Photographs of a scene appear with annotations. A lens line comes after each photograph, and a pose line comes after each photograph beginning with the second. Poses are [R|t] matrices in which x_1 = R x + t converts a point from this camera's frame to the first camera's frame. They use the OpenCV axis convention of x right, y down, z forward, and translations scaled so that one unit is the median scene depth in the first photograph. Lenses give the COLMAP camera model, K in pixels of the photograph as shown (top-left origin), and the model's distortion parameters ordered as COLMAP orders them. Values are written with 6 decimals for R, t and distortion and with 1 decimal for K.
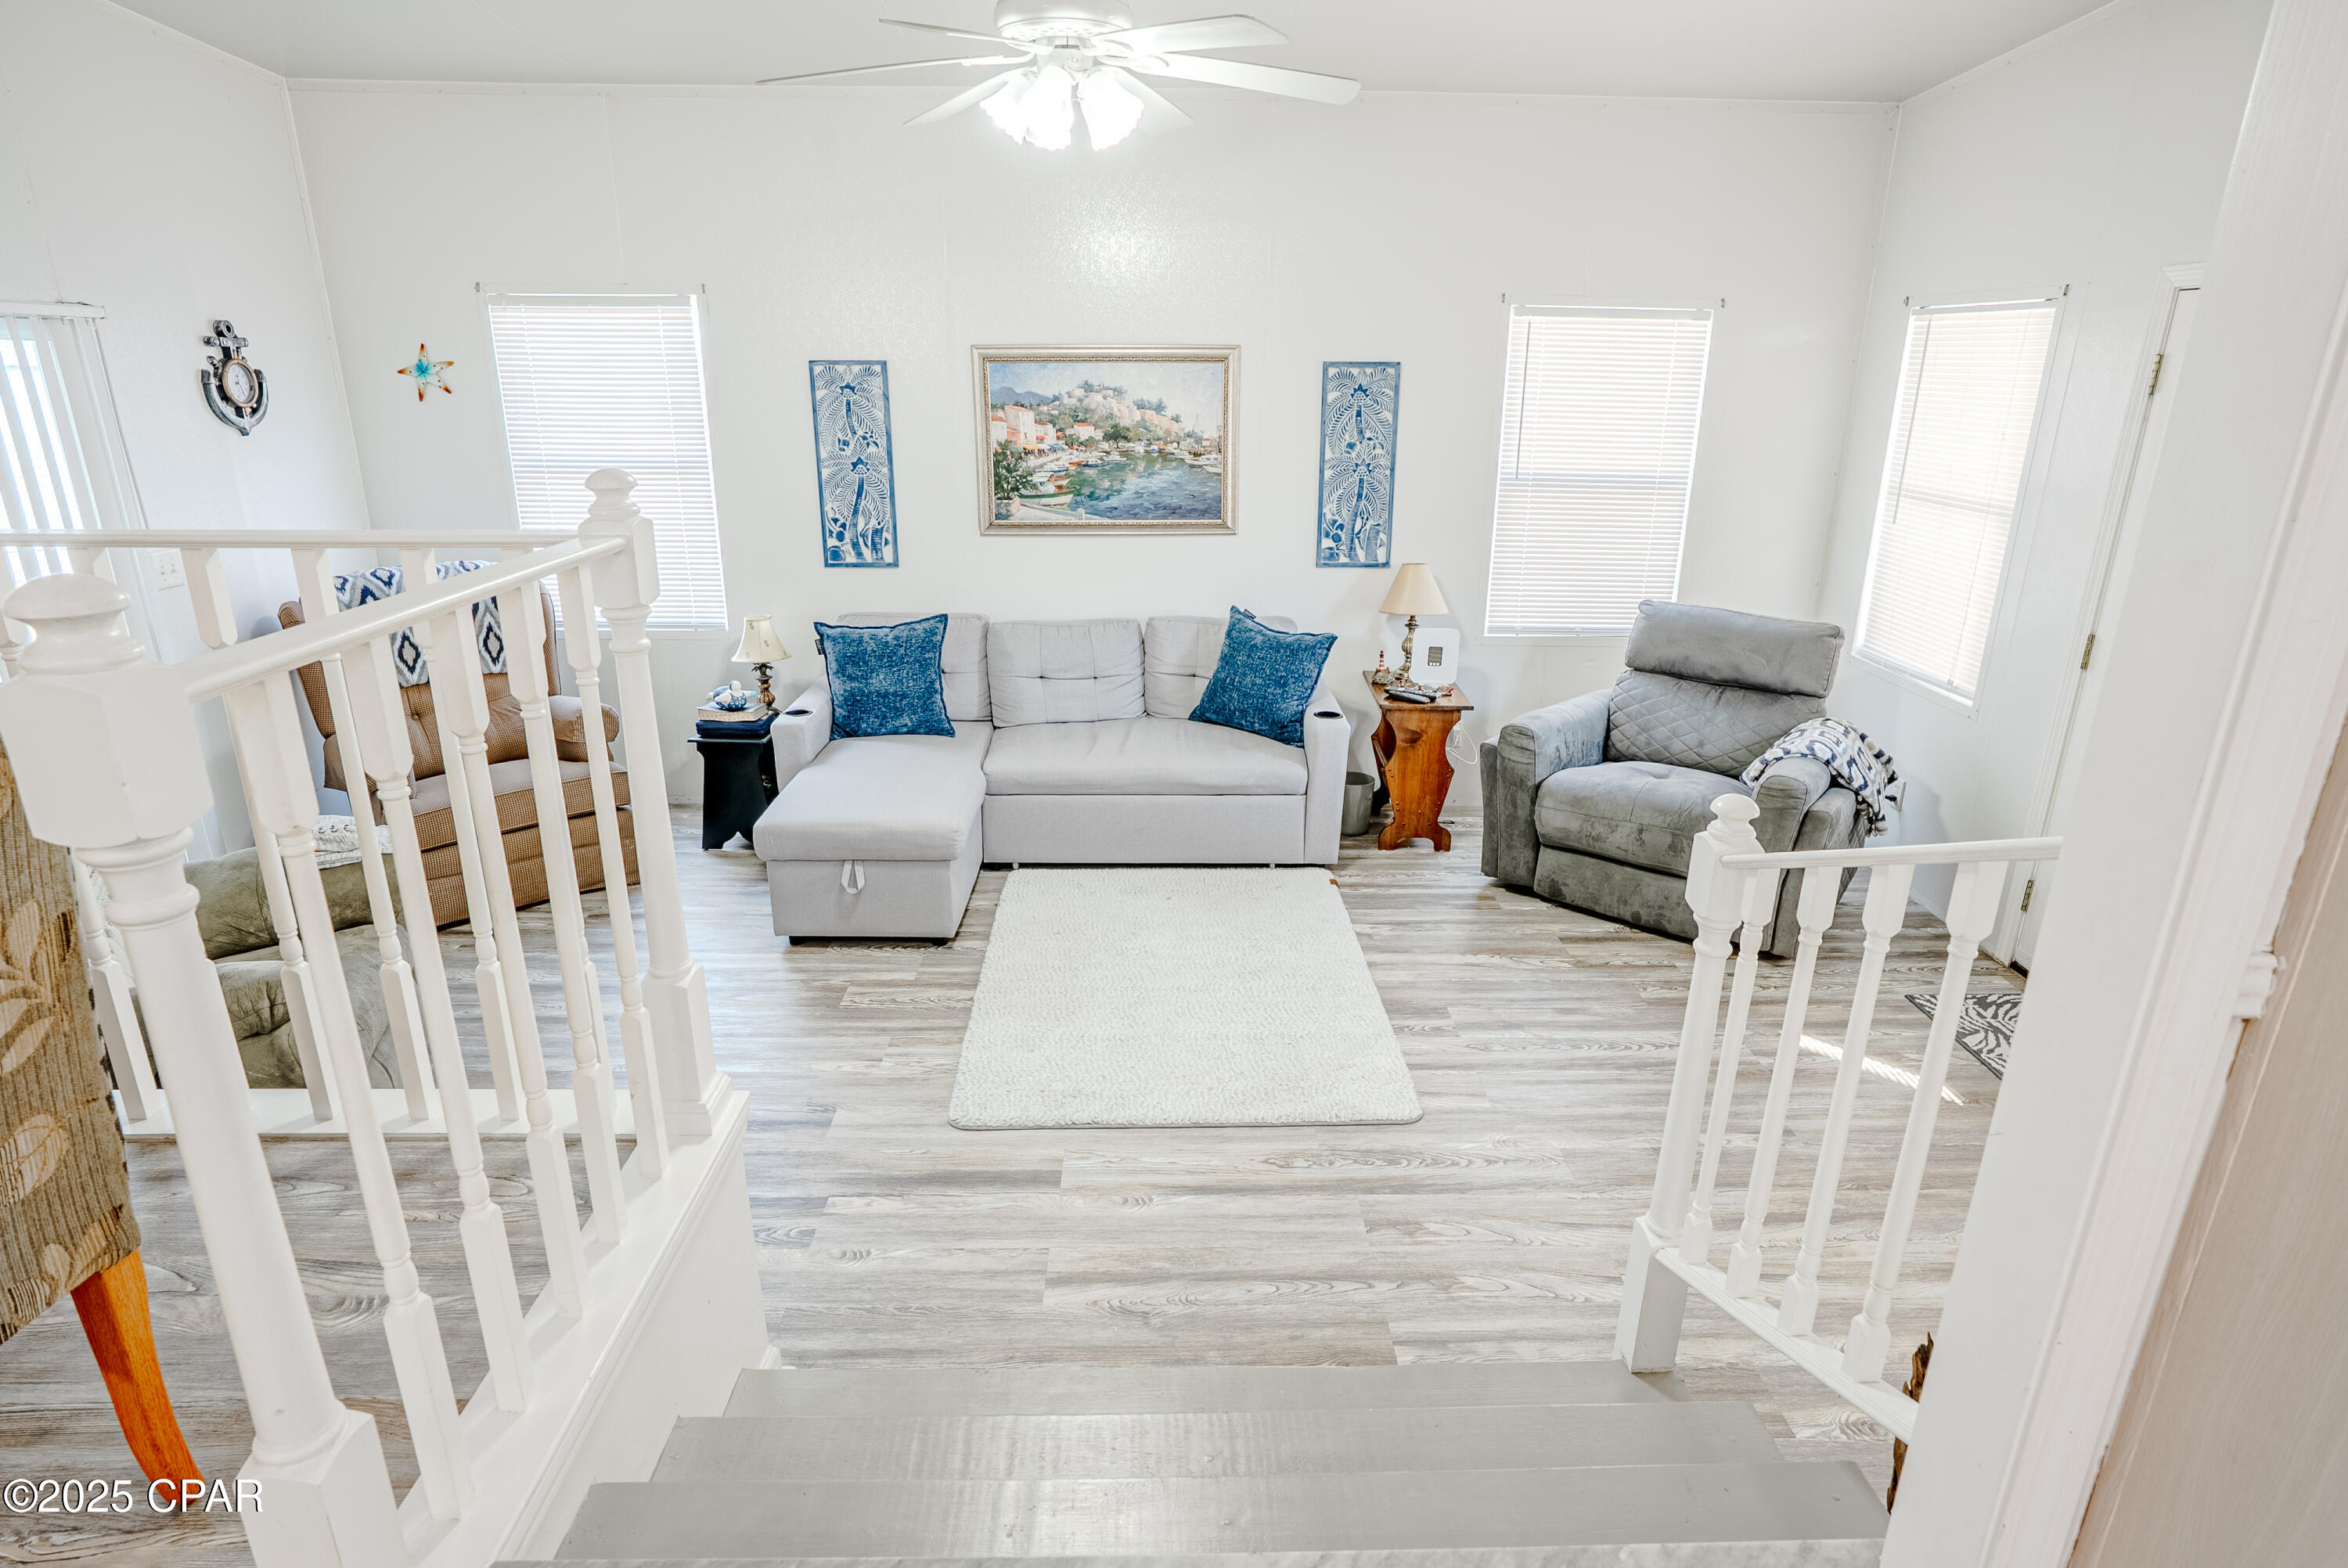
lens RADIAL K [[1255.2, 0, 1182.1], [0, 1255.2, 770.9], [0, 0, 1]] dist [-0.043801, 0.022241]
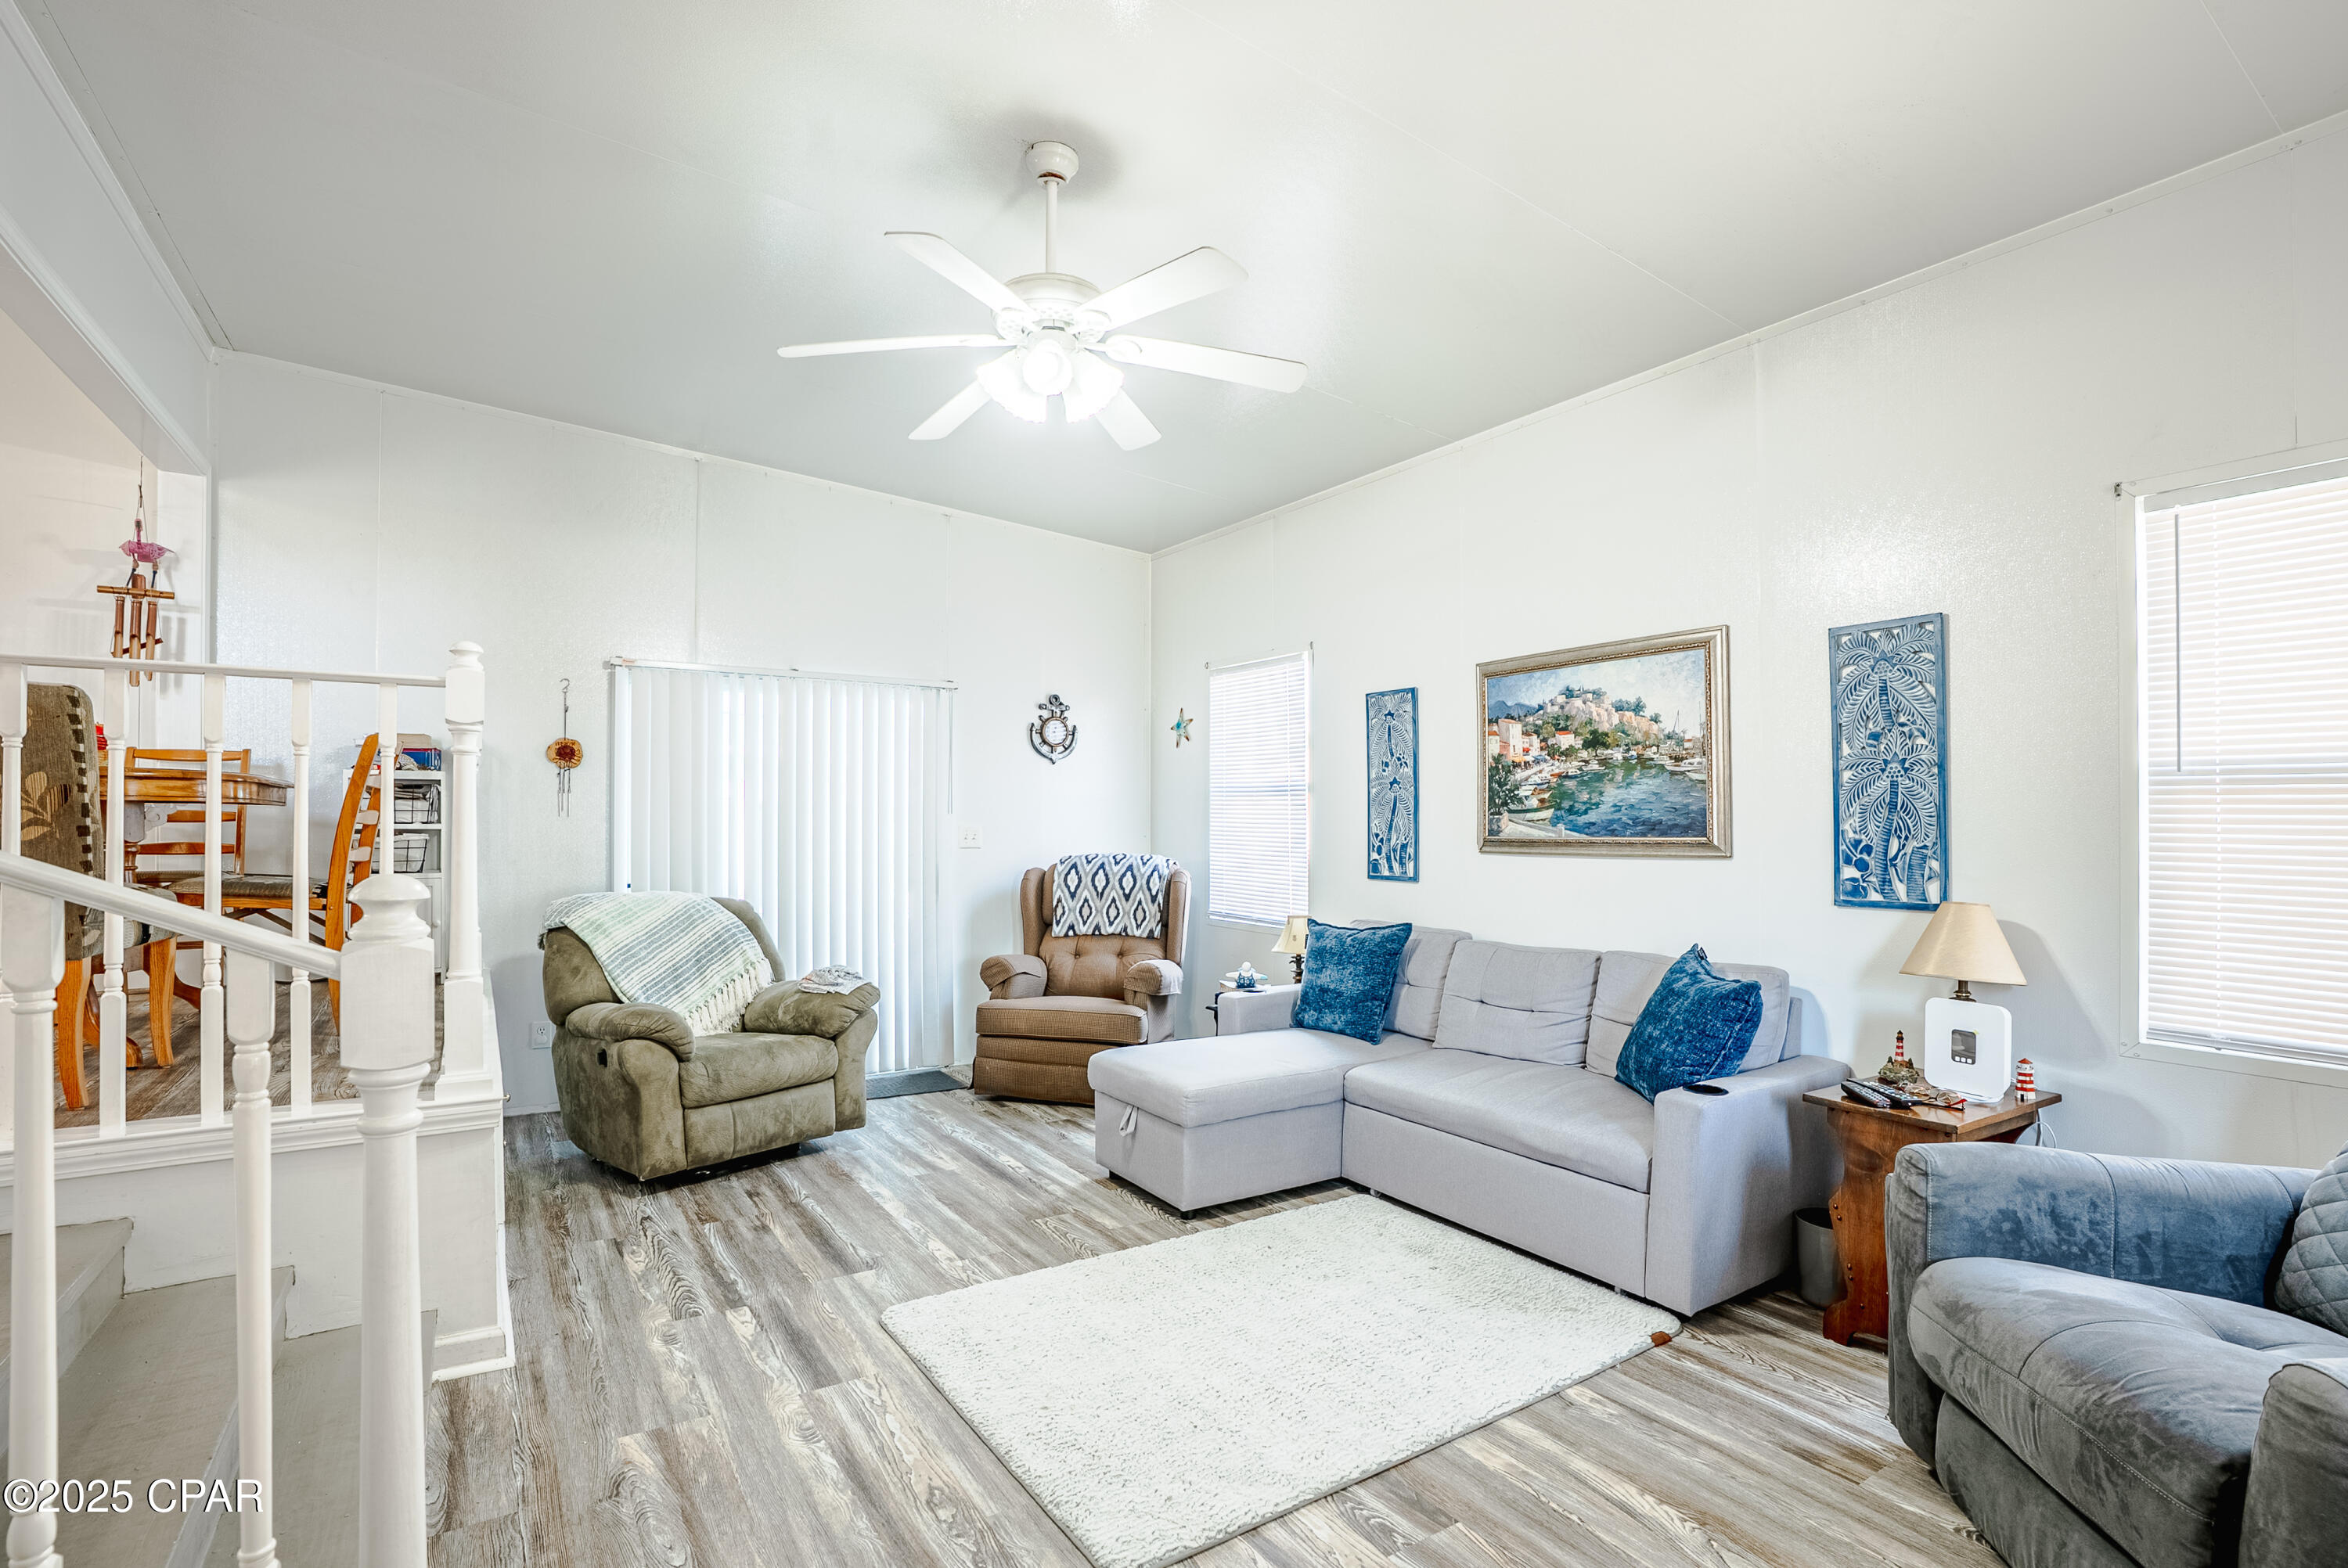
lens RADIAL K [[1103.7, 0, 1193.8], [0, 1103.7, 804.7], [0, 0, 1]] dist [-0.069850, 0.026104]
pose [[0.537963, -0.018383, -0.842768, 0.460575], [-0.260406, 0.947239, -0.186886, -0.007937], [0.801739, 0.320000, 0.504792, 0.408467]]
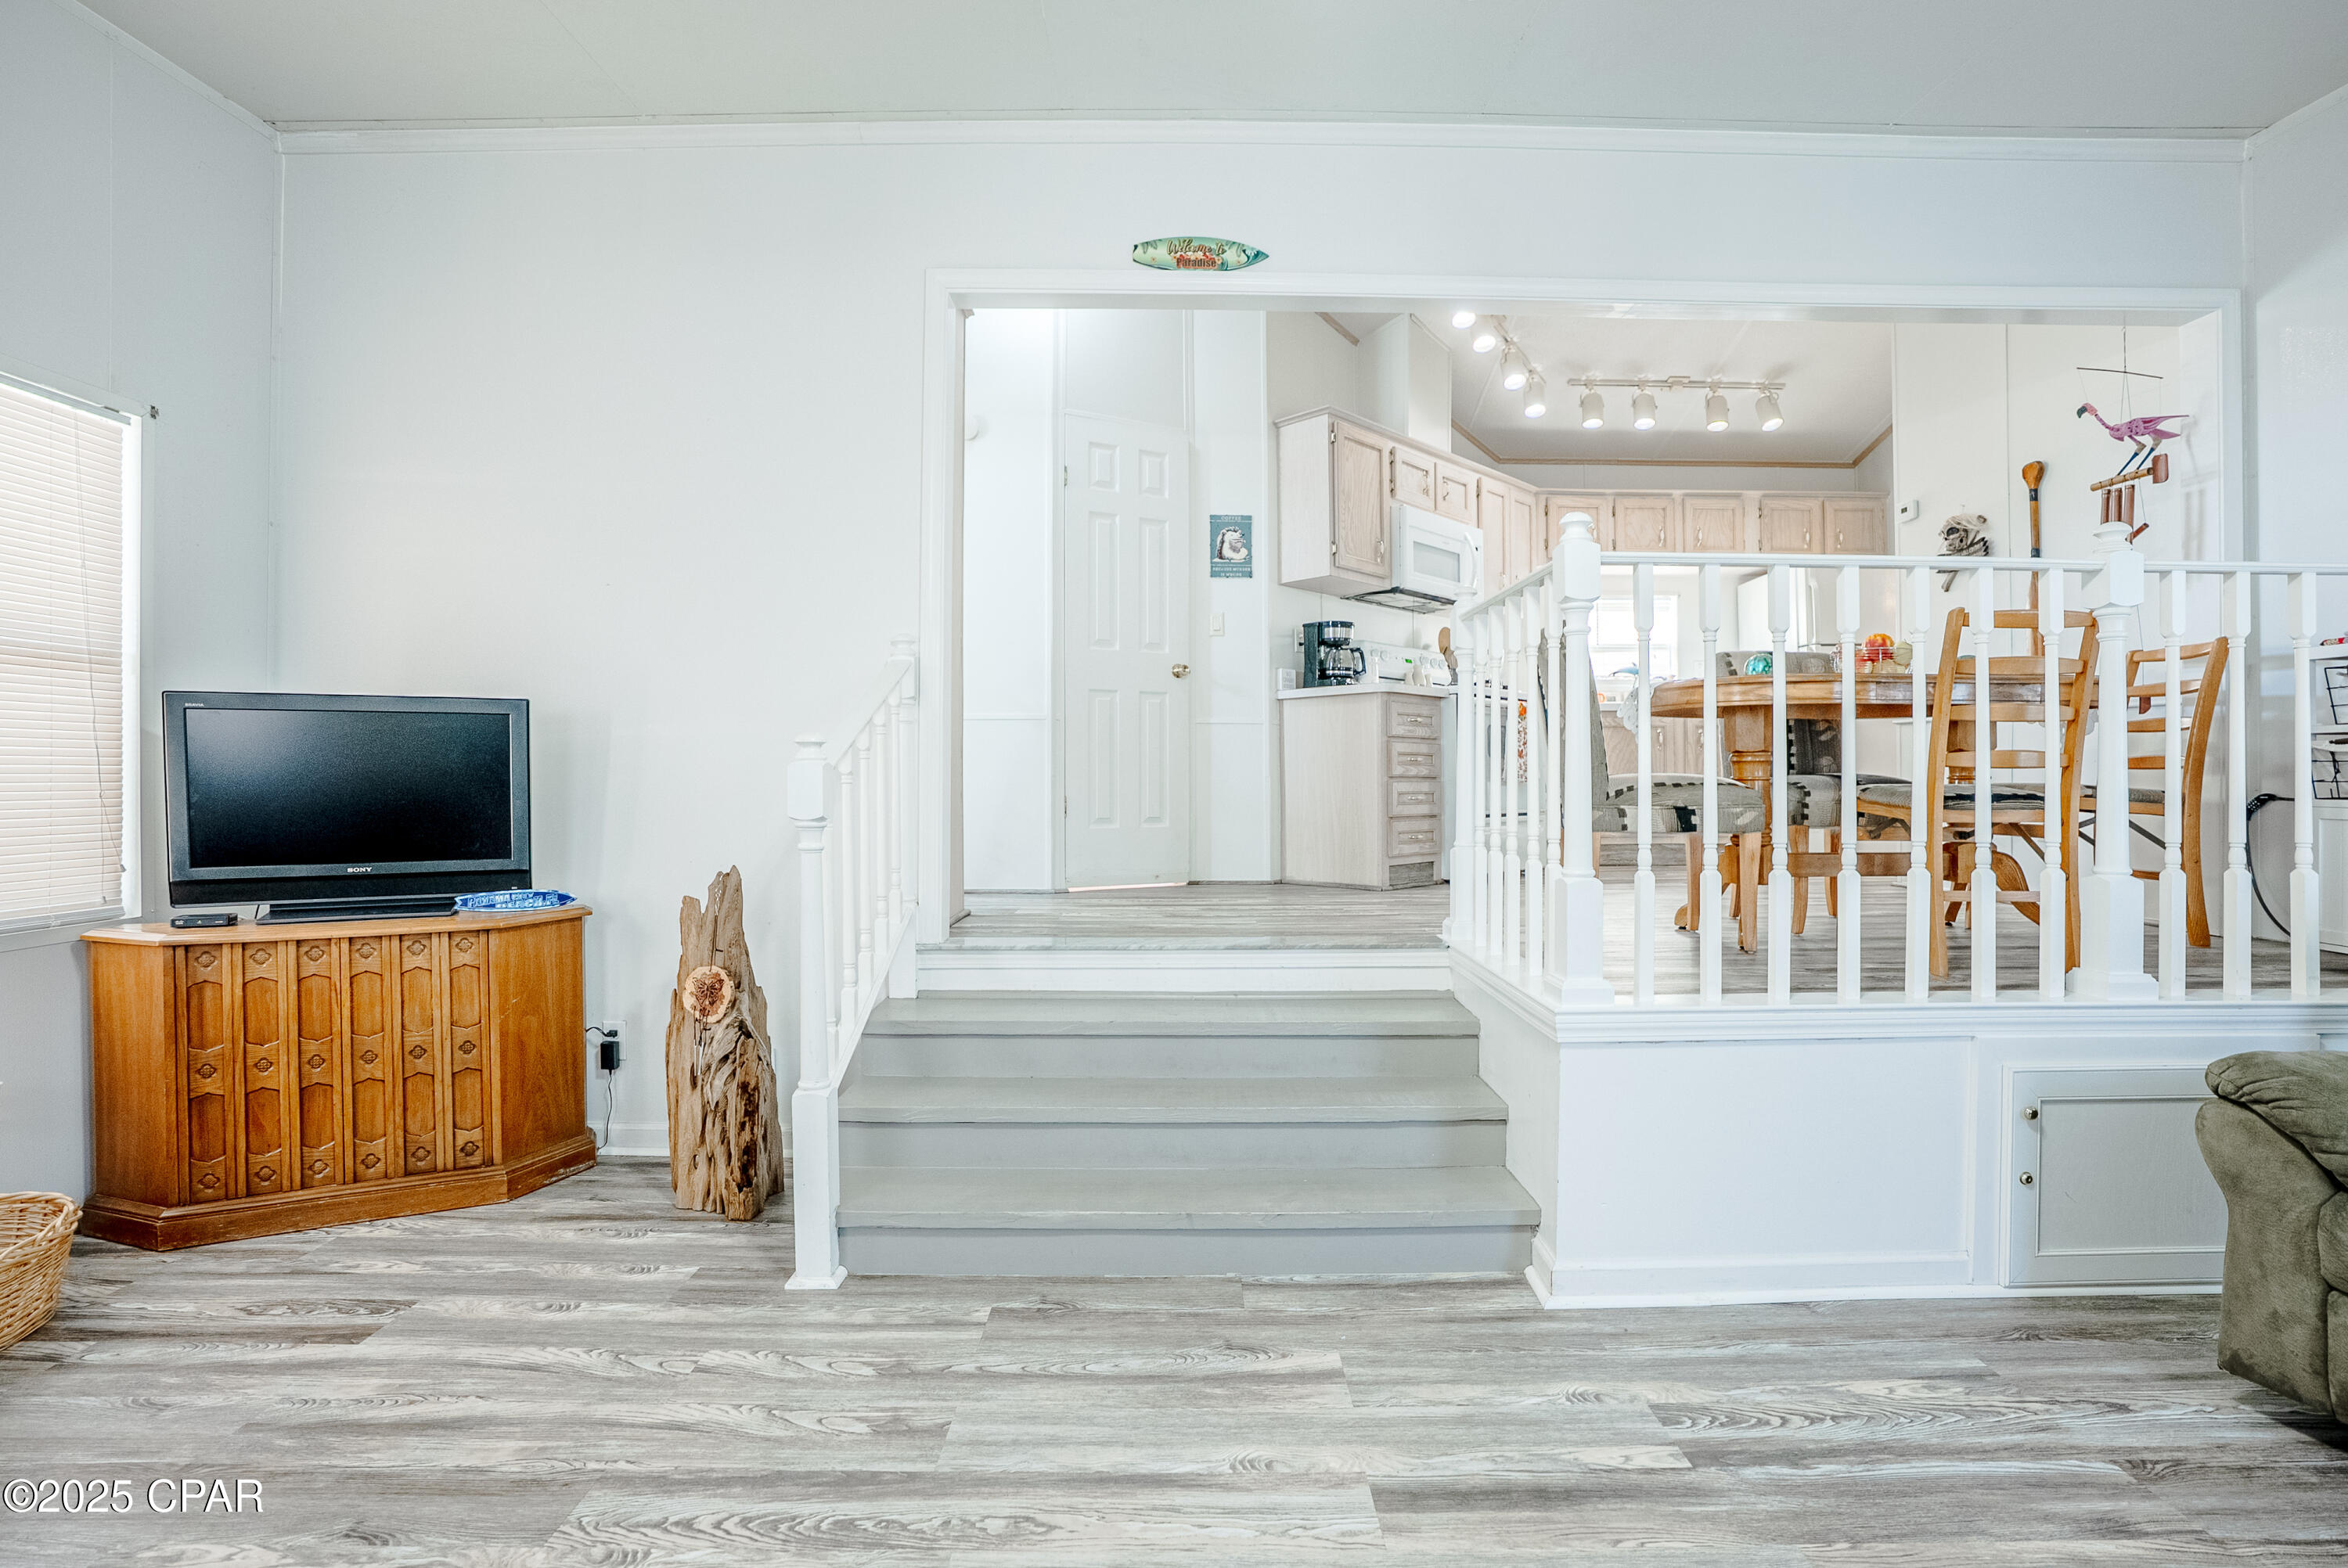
lens RADIAL K [[1103.7, 0, 1191.5], [0, 1103.7, 778.0], [0, 0, 1]] dist [-0.069850, 0.026104]
pose [[-0.999872, -0.010651, 0.011959, -0.002901], [-0.006386, 0.950000, 0.312184, -0.126173], [-0.014686, 0.312067, -0.949947, 0.867283]]
